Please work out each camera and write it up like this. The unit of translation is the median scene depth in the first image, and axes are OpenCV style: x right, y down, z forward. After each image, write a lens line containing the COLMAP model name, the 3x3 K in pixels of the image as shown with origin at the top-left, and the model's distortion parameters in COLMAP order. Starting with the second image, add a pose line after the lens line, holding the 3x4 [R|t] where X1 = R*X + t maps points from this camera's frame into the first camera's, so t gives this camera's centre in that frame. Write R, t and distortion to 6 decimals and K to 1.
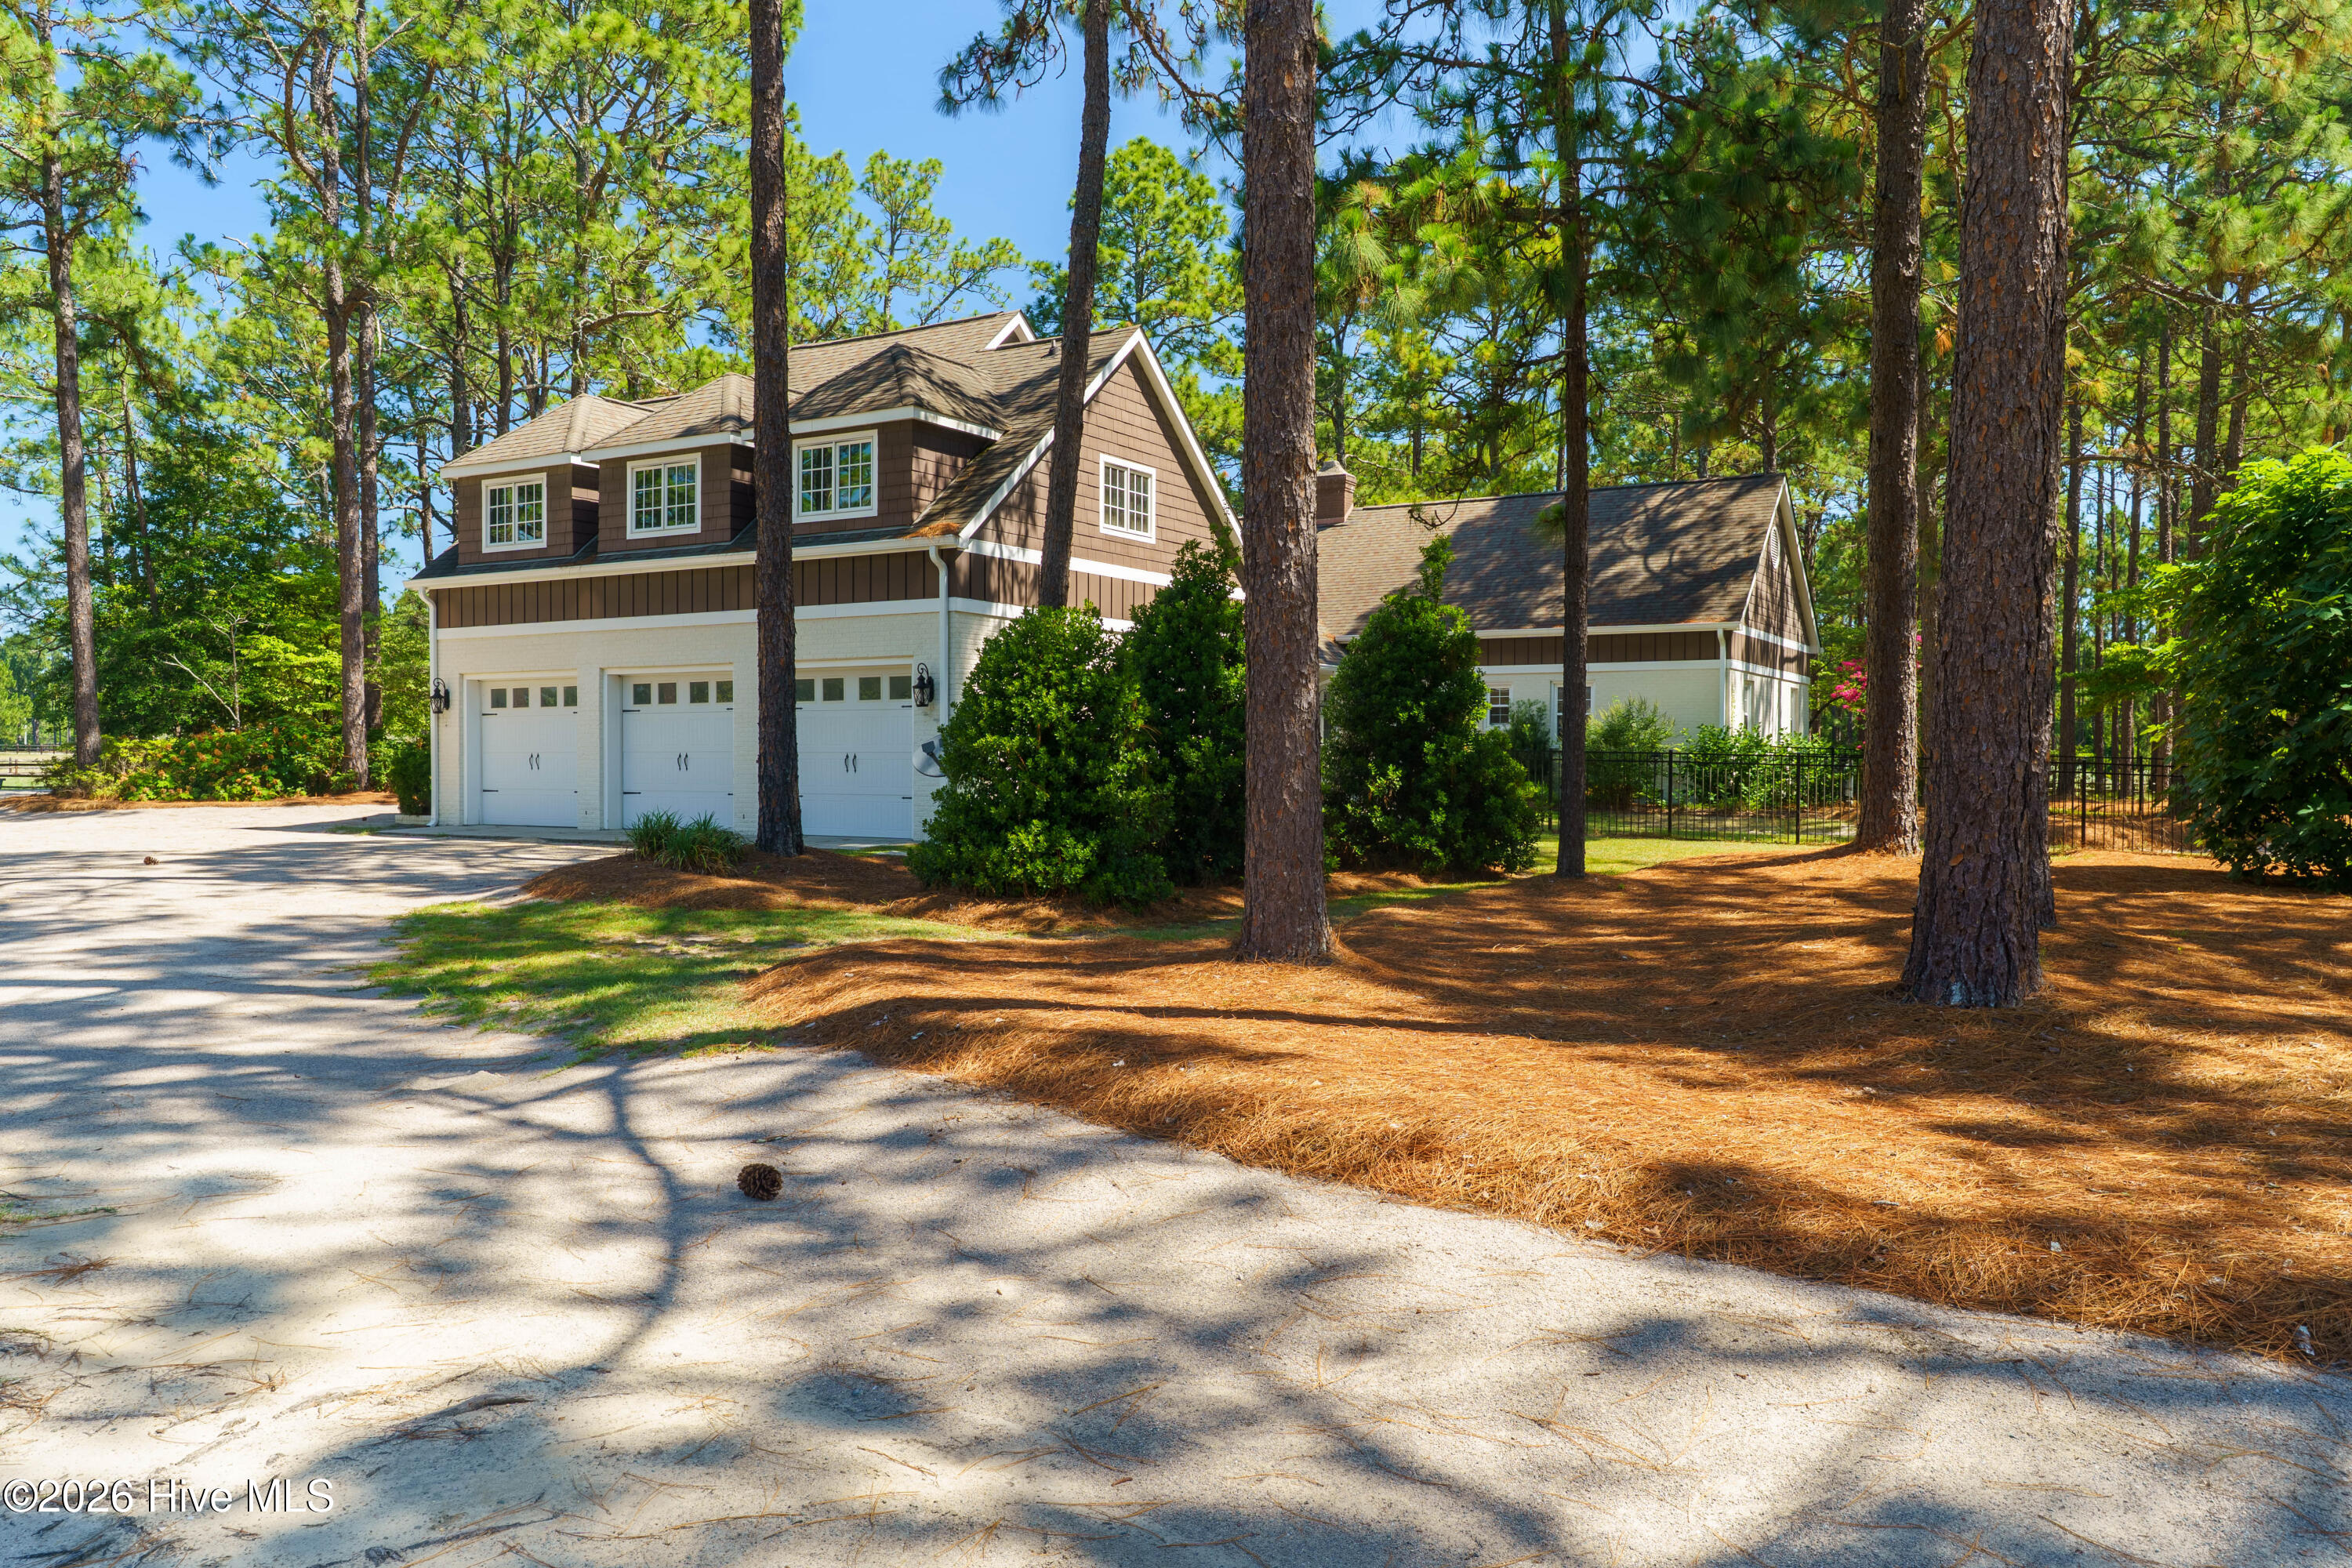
lens RADIAL K [[2051.0, 0, 1176.2], [0, 2051.0, 780.5], [0, 0, 1]] dist [-0.003534, 0.001810]
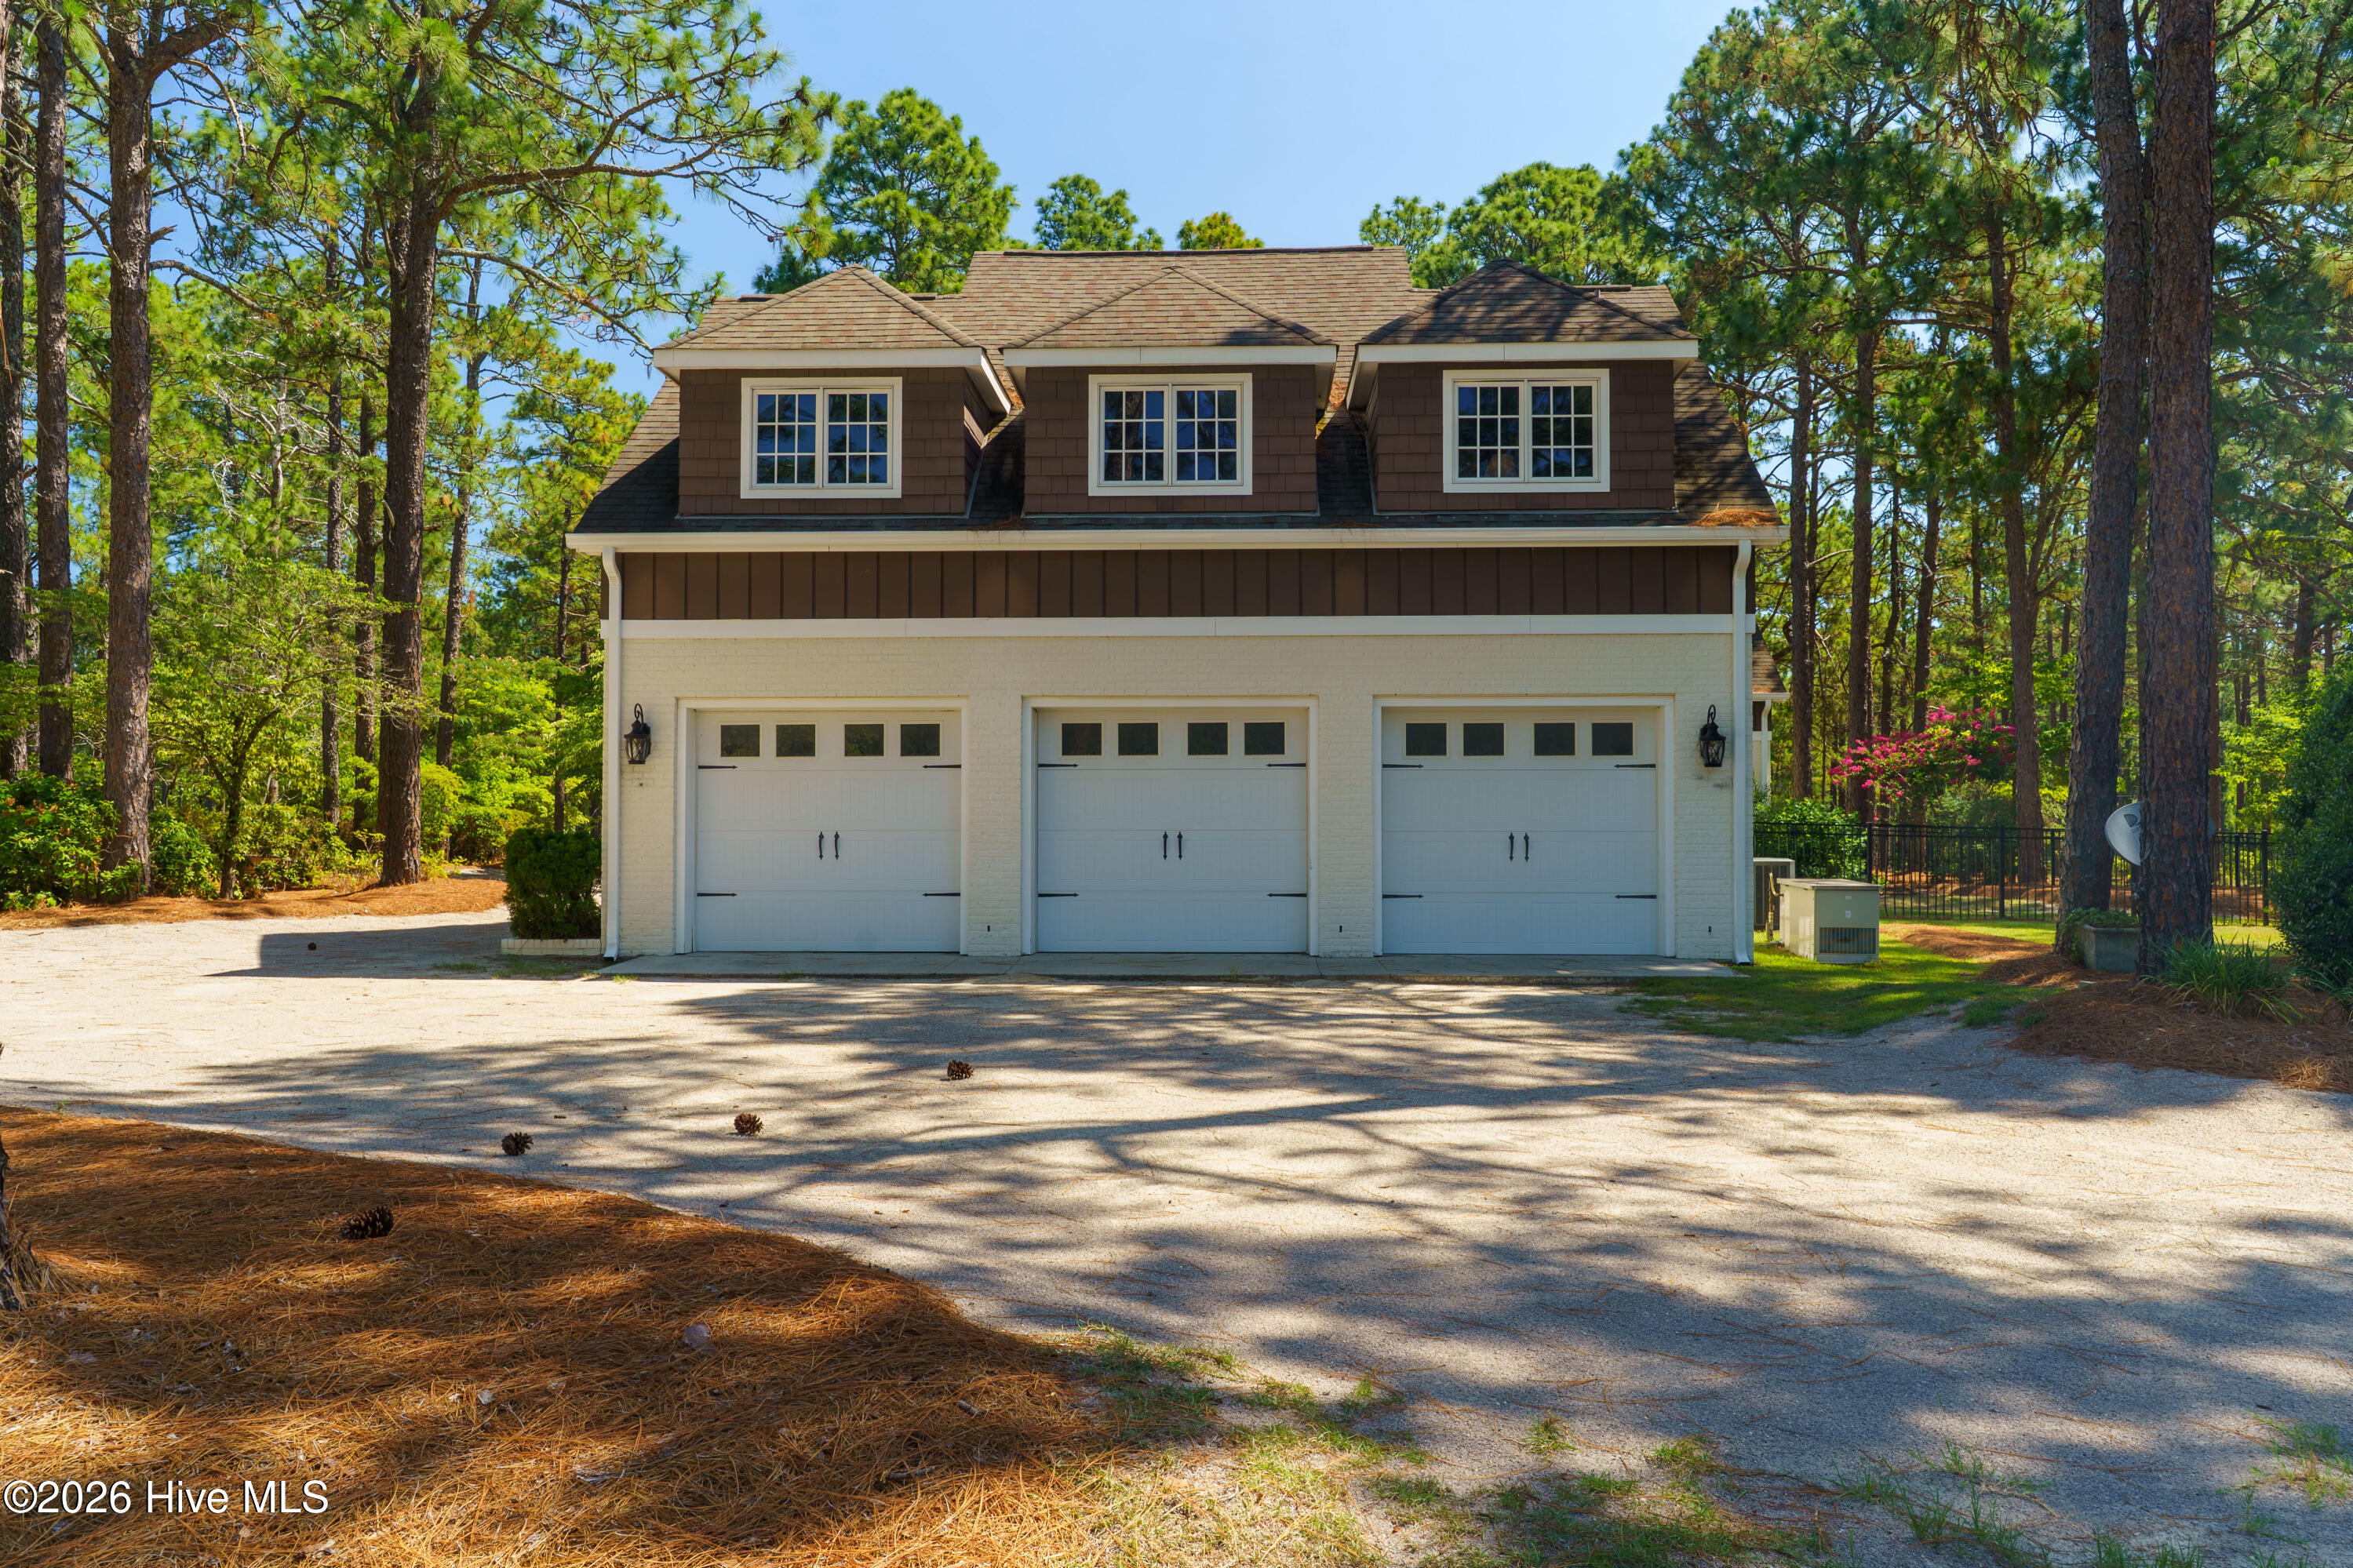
lens RADIAL K [[2051.6, 0, 1176.2], [0, 2051.6, 788.9], [0, 0, 1]] dist [-0.003534, 0.001810]
pose [[0.834817, 0.009382, 0.550447, -0.593523], [0.007657, 0.999560, -0.028650, -0.008285], [-0.550474, 0.028132, 0.834378, 0.455286]]
